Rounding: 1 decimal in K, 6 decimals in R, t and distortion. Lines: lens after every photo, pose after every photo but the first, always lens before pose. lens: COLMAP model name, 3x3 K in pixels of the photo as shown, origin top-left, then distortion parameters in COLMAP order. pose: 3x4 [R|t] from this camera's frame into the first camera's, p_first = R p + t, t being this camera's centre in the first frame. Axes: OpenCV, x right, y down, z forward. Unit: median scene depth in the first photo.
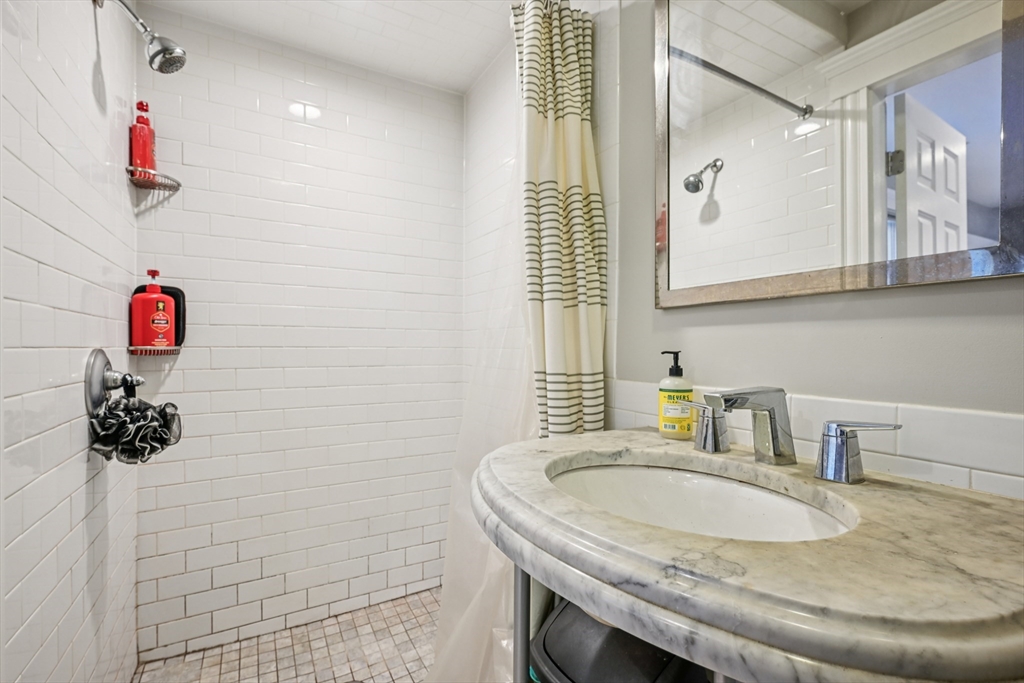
lens RADIAL K [[459.6, 0, 512.2], [0, 459.6, 342.8], [0, 0, 1]] dist [0.000309, -0.000032]
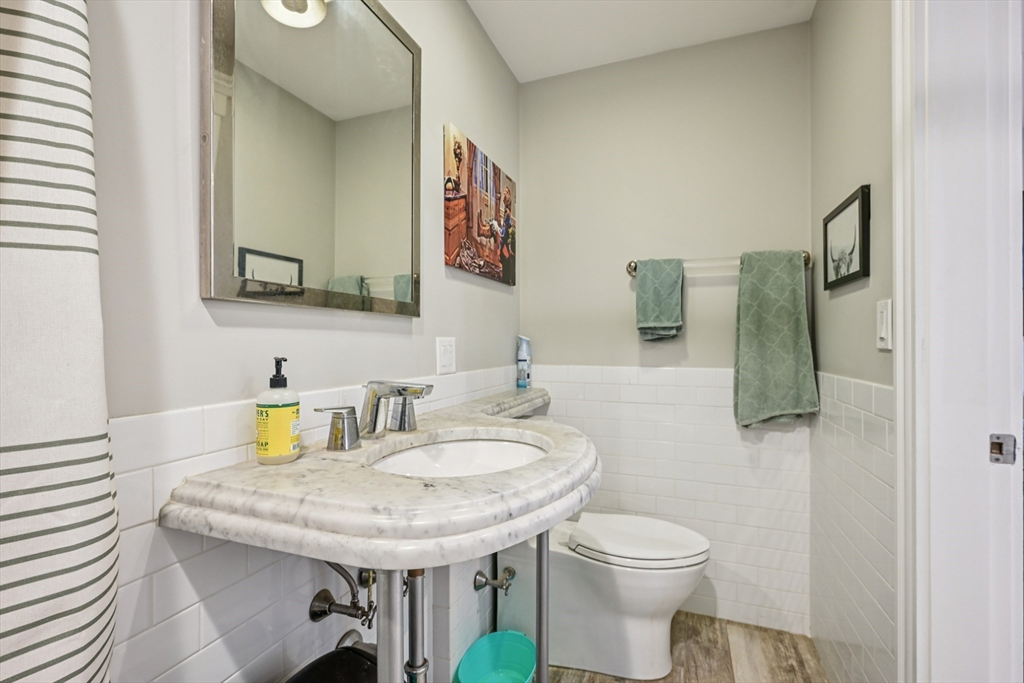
lens RADIAL K [[459.6, 0, 512.2], [0, 459.6, 342.8], [0, 0, 1]] dist [0.000309, -0.000032]
pose [[-0.640715, -0.000283, 0.767779, -0.553074], [-0.005775, 0.999973, -0.004450, -0.006427], [-0.767757, -0.007285, -0.640700, 1.223232]]
